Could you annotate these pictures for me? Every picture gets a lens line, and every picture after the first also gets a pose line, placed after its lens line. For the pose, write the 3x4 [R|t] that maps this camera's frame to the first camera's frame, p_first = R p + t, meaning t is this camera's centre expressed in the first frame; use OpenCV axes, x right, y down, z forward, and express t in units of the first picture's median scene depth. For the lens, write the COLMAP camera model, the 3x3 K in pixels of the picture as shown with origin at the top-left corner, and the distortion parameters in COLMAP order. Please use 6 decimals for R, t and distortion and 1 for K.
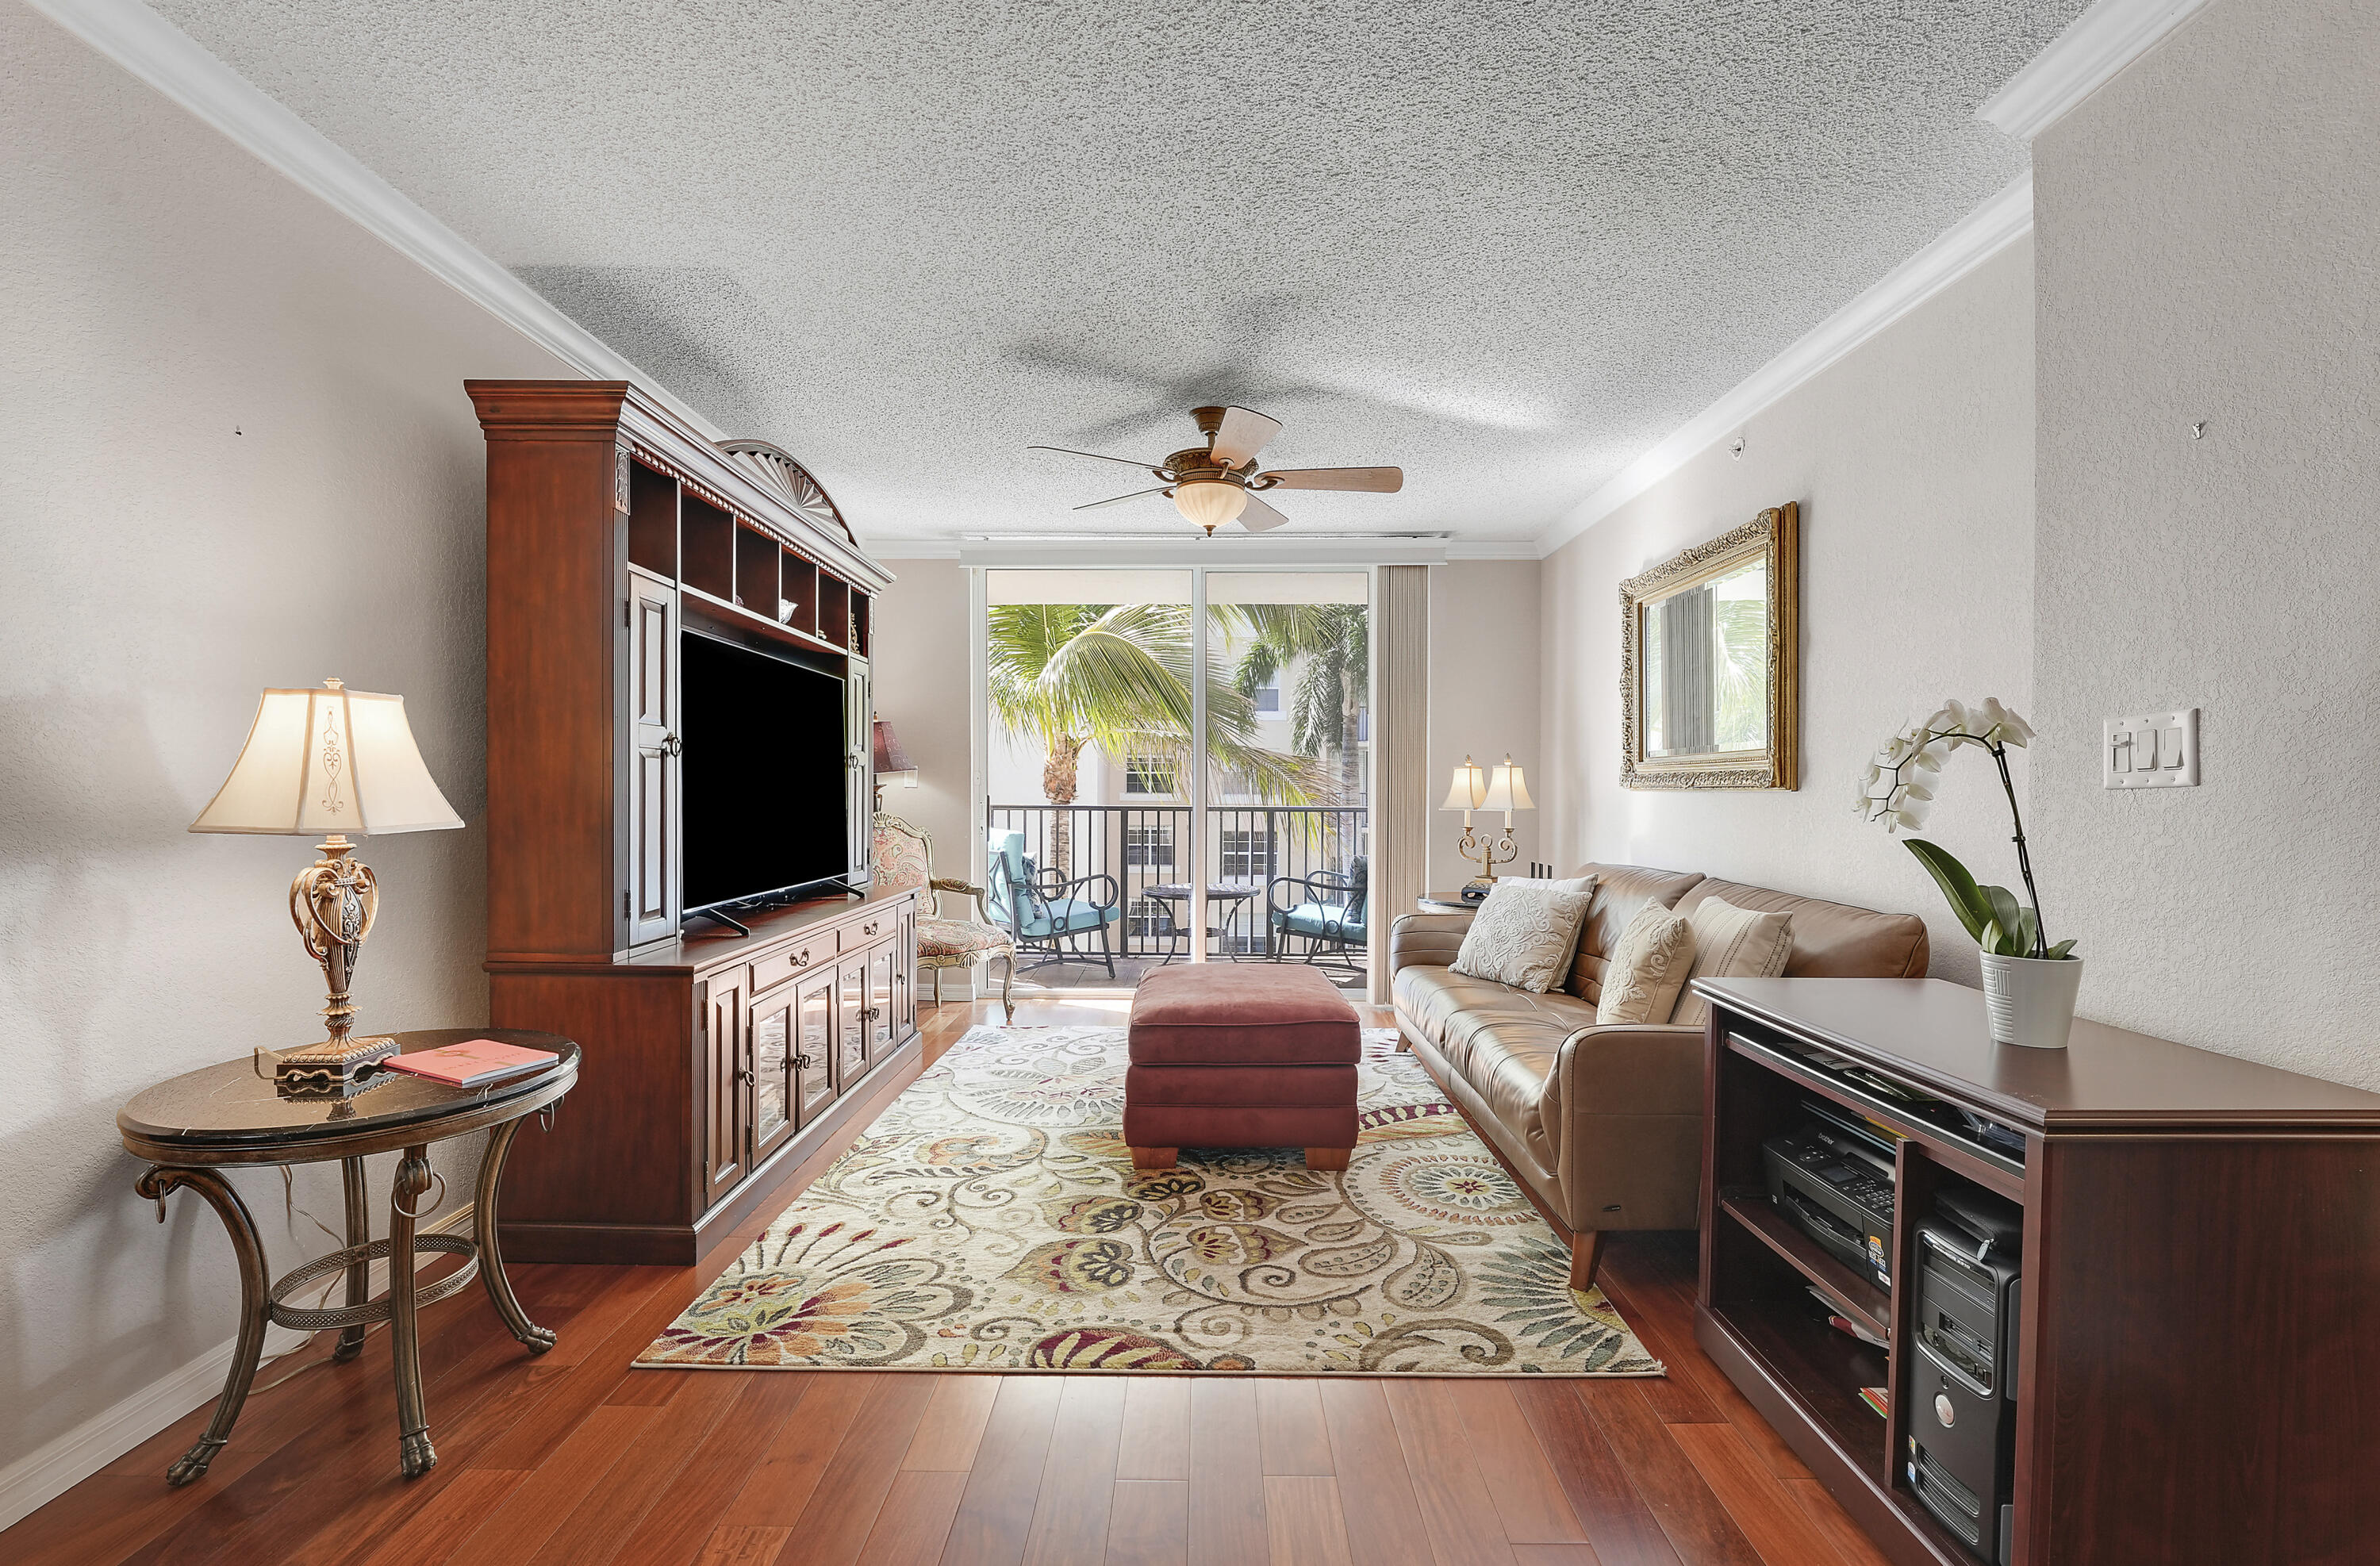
lens RADIAL K [[1048.2, 0, 1197.9], [0, 1048.2, 804.5], [0, 0, 1]] dist [-0.012366, 0.000102]
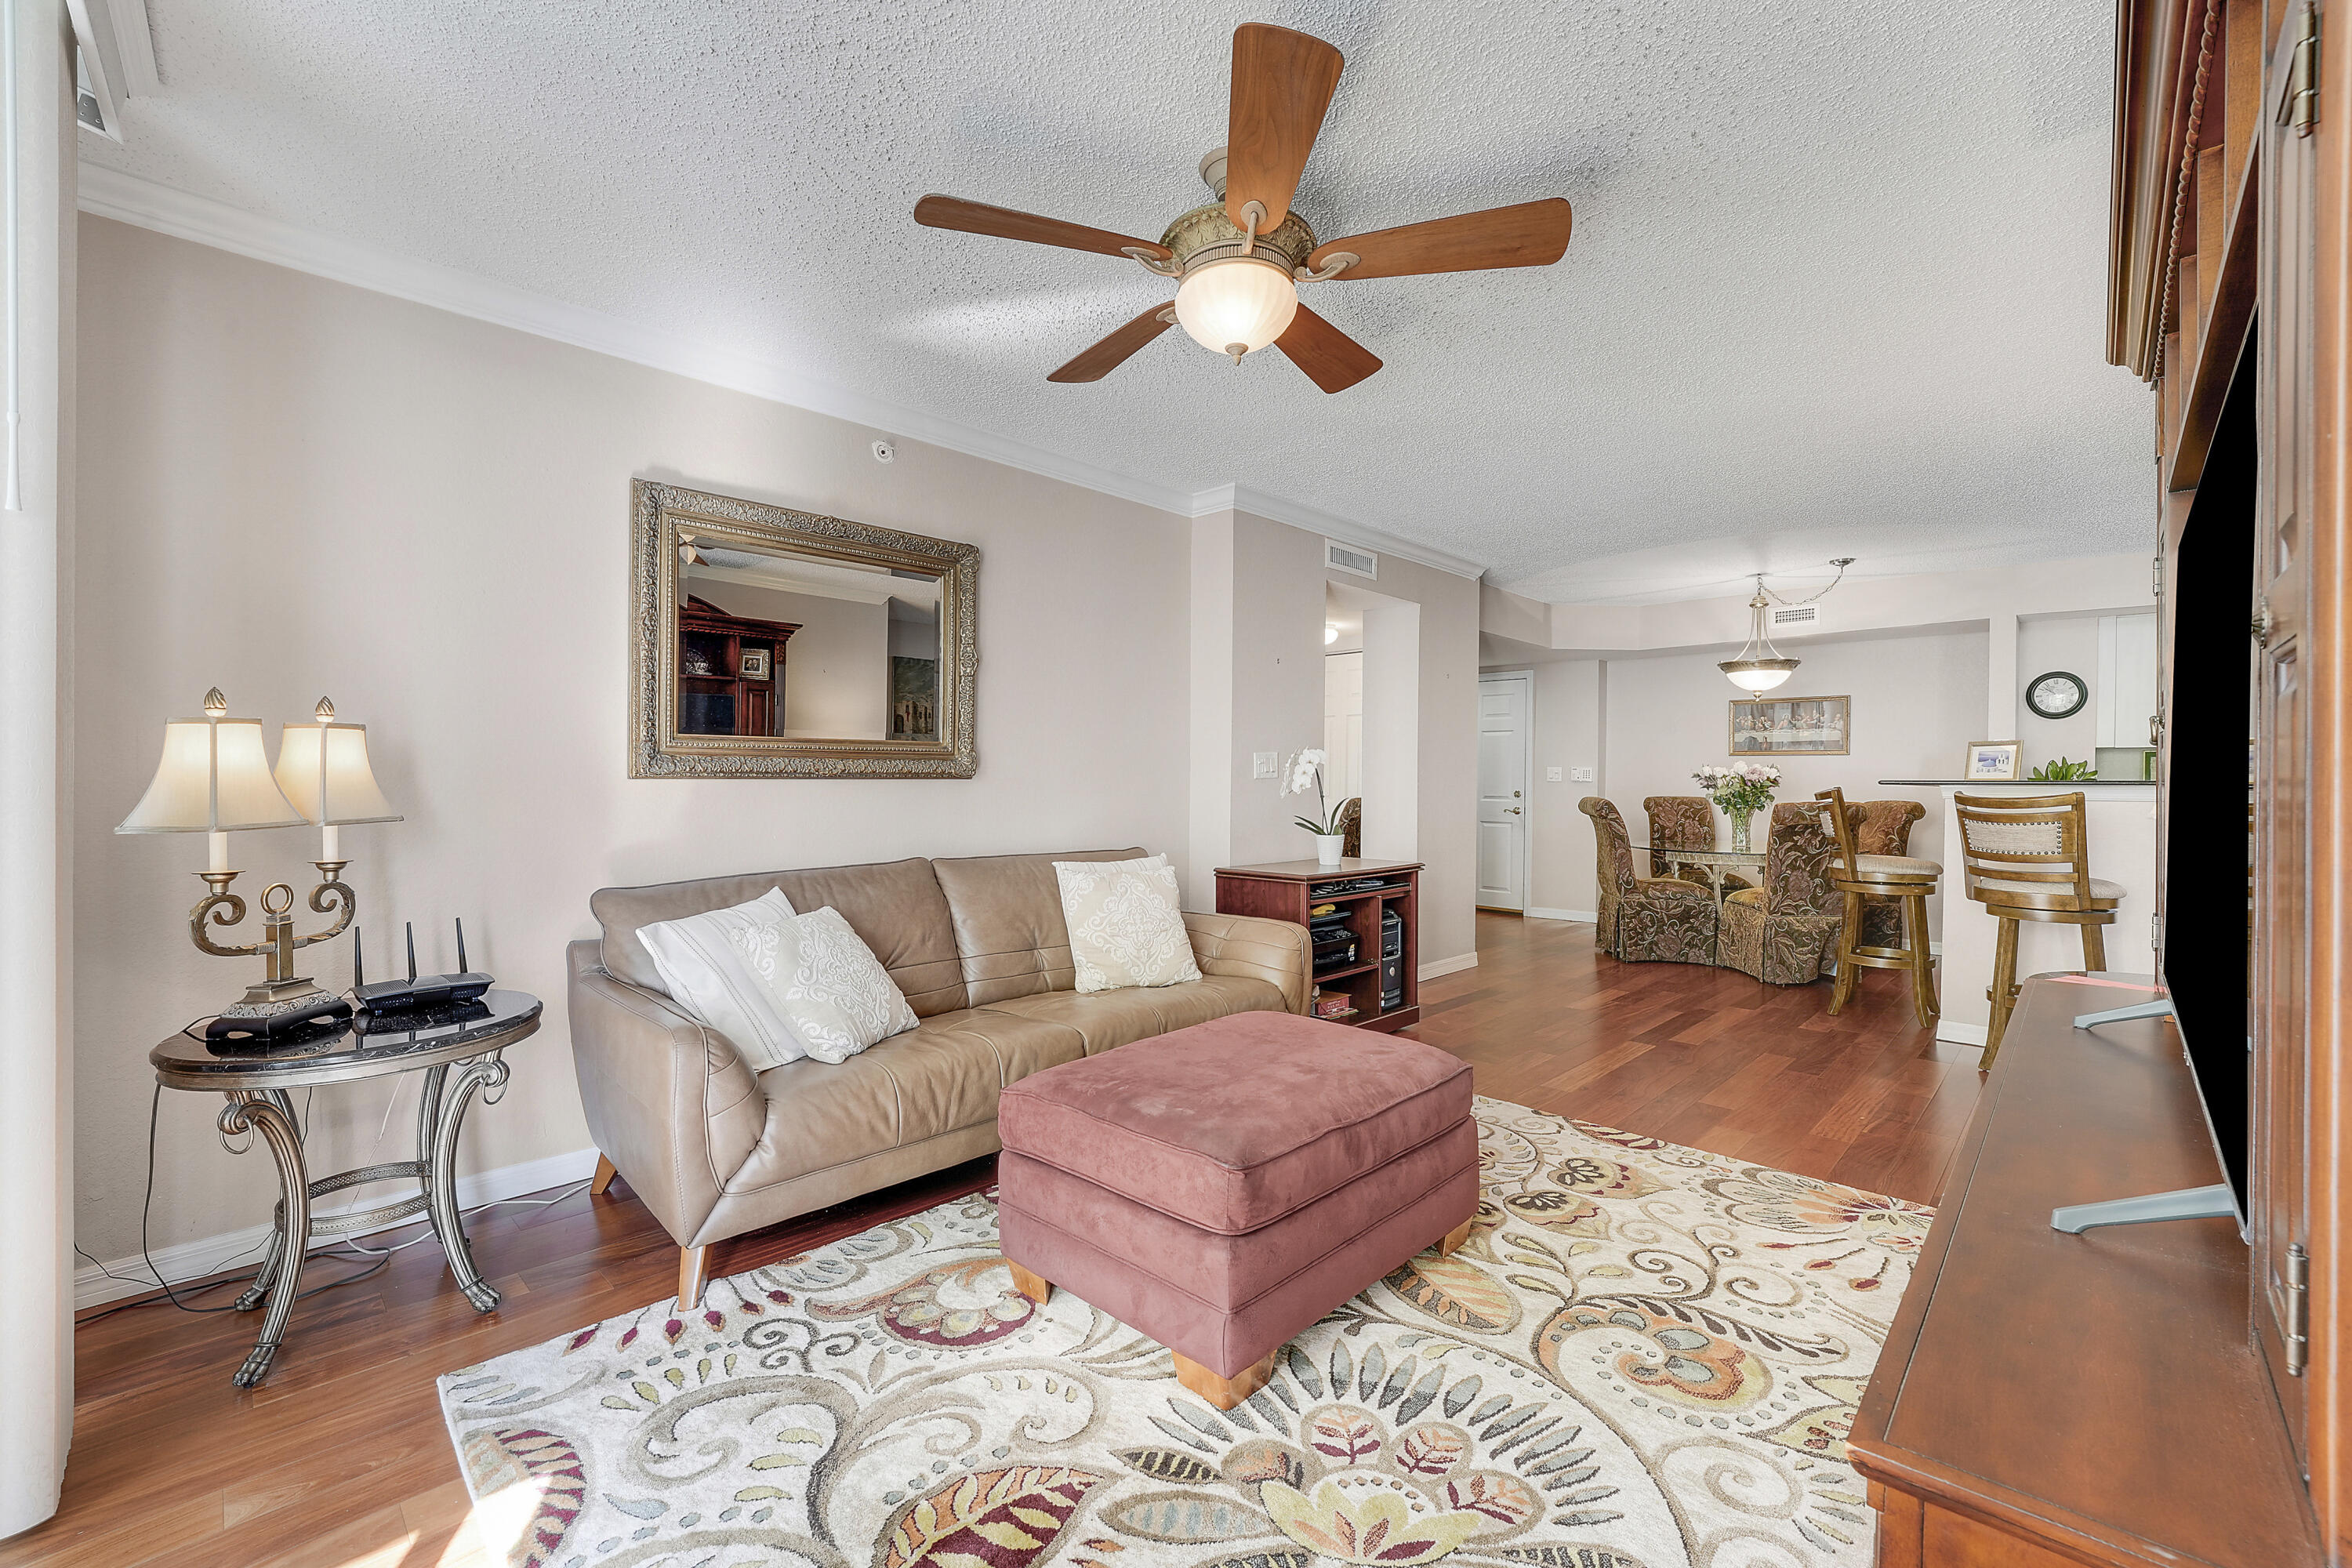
lens RADIAL K [[990.9, 0, 1164.9], [0, 990.9, 775.1], [0, 0, 1]] dist [-0.013754, -0.000517]
pose [[-0.717844, -0.006980, 0.696169, -0.474353], [0.001783, 0.999928, 0.011864, -0.033555], [-0.696202, 0.009758, -0.717779, 1.898354]]
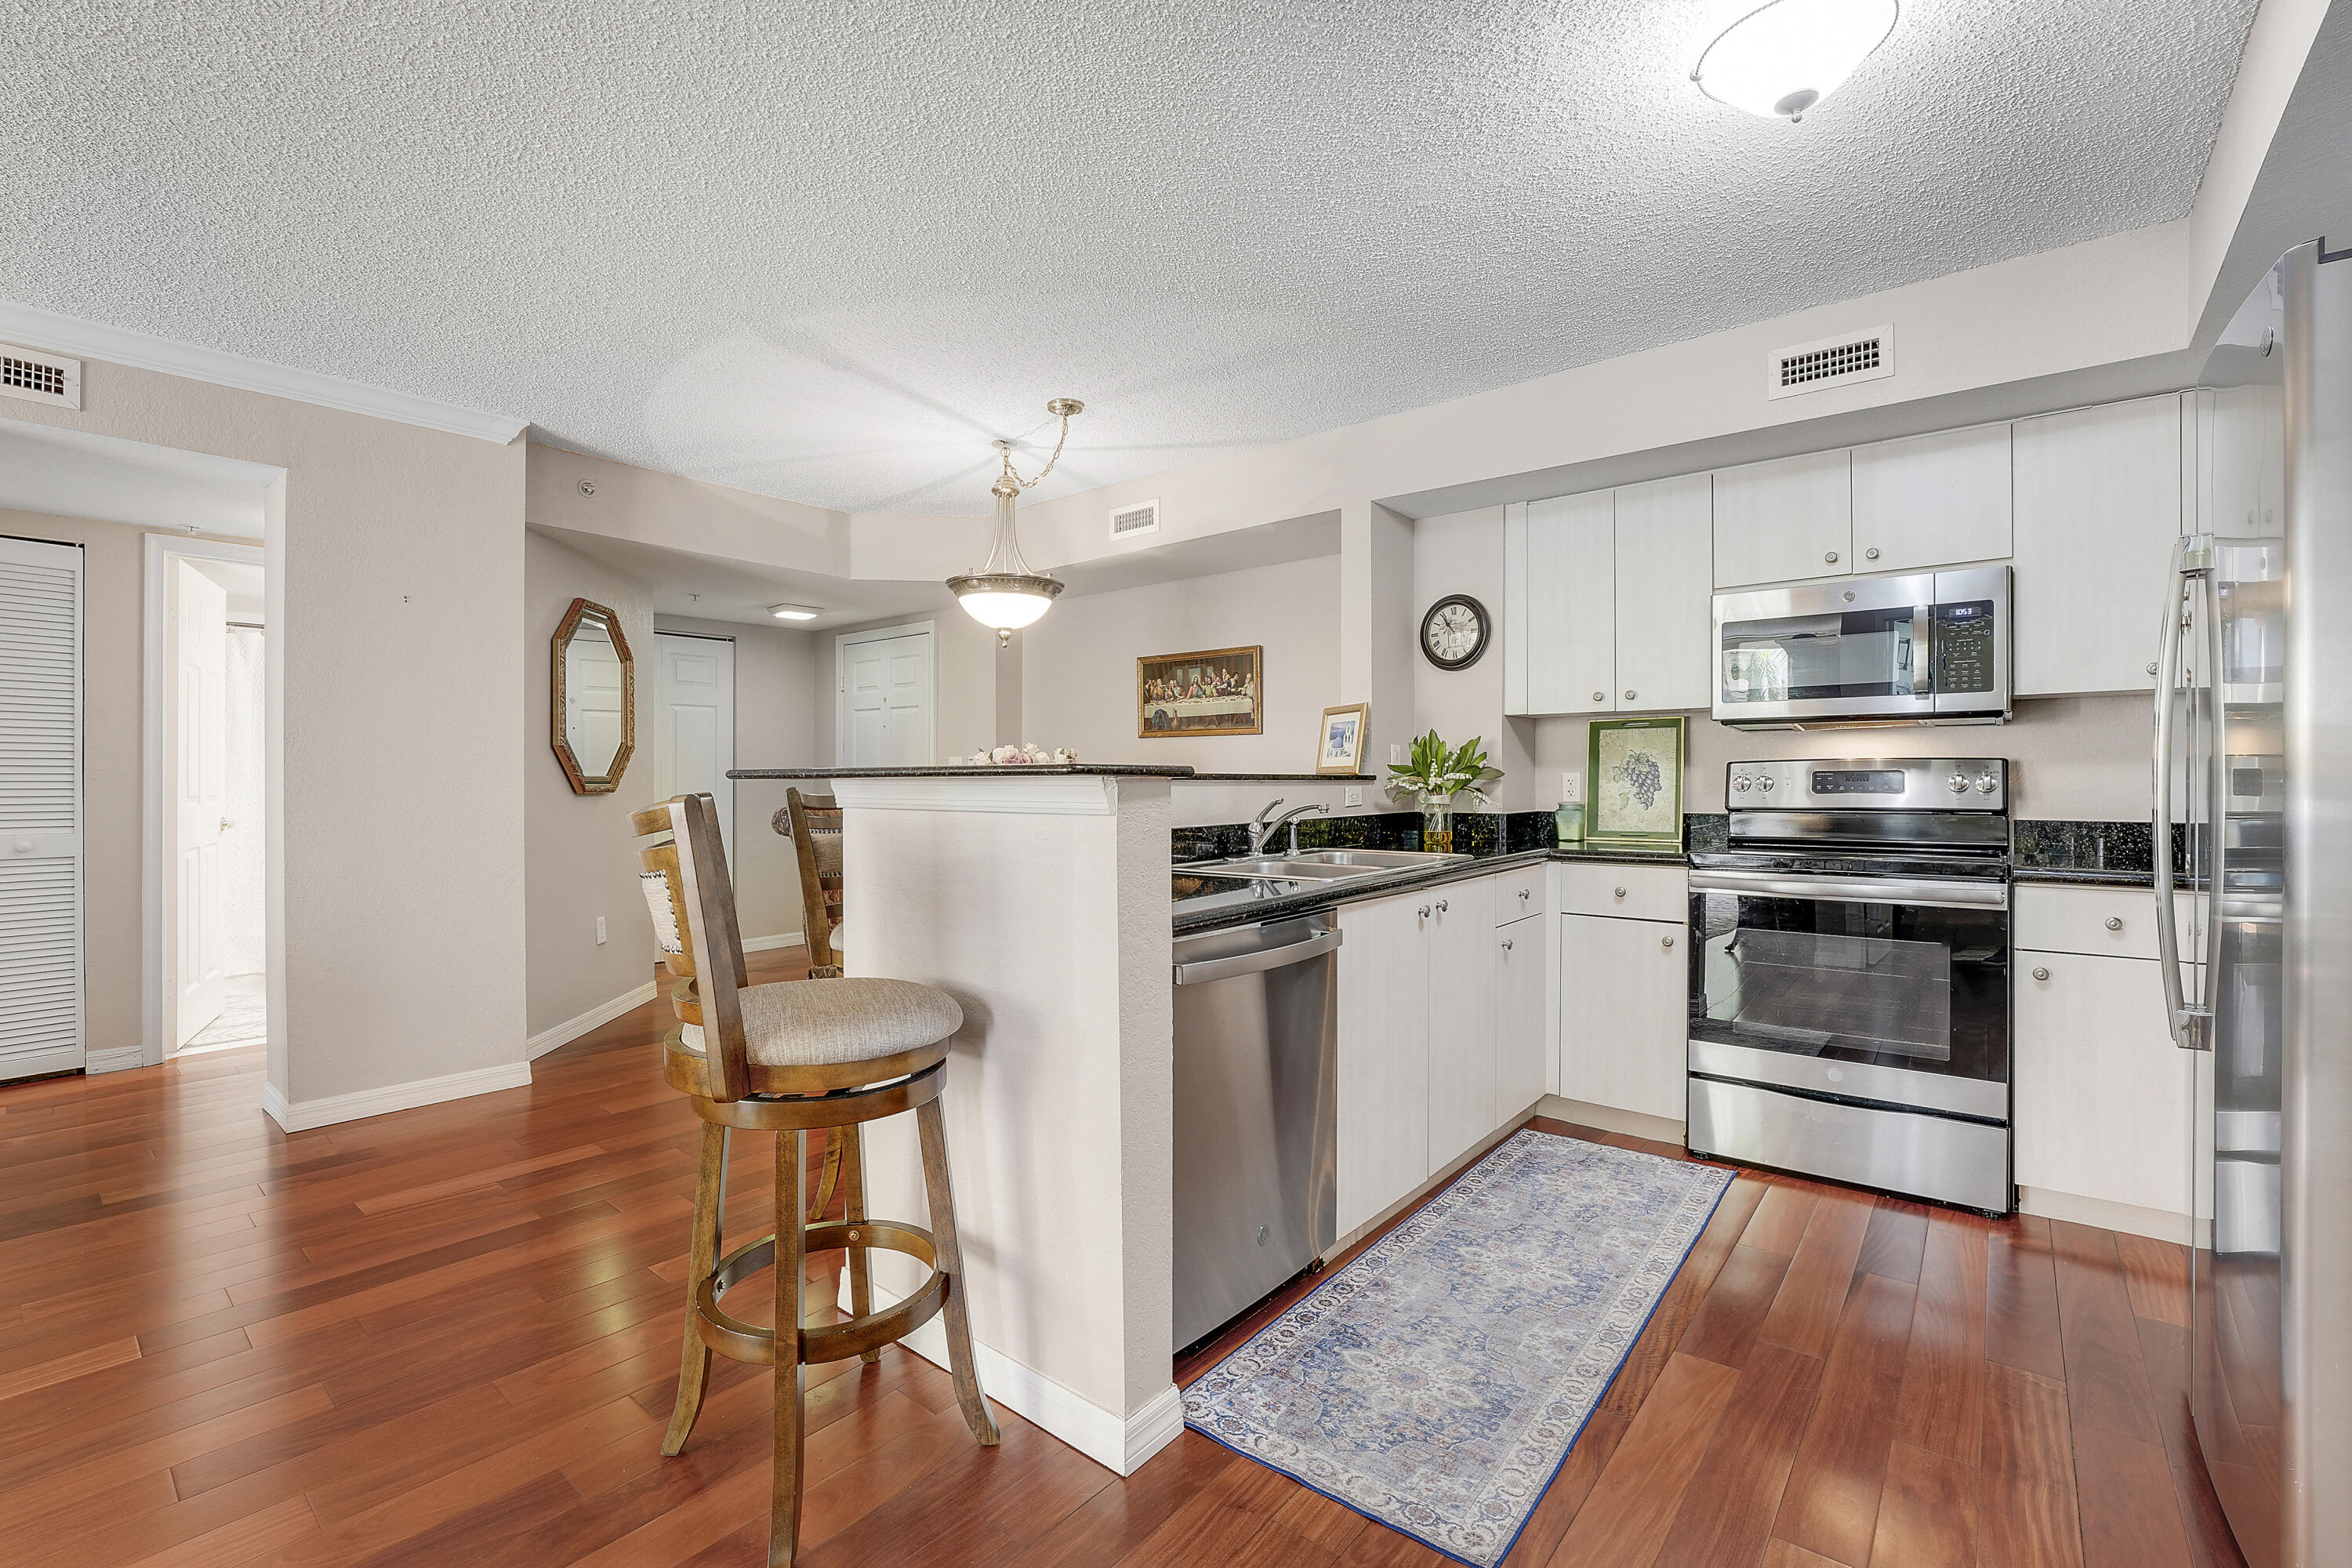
lens RADIAL K [[990.9, 0, 1164.9], [0, 990.9, 775.1], [0, 0, 1]] dist [-0.013754, -0.000517]
pose [[-0.763320, -0.001359, 0.646019, -0.928089], [0.011875, 0.999799, 0.016135, -0.011454], [-0.645911, 0.019987, -0.763151, 0.385405]]
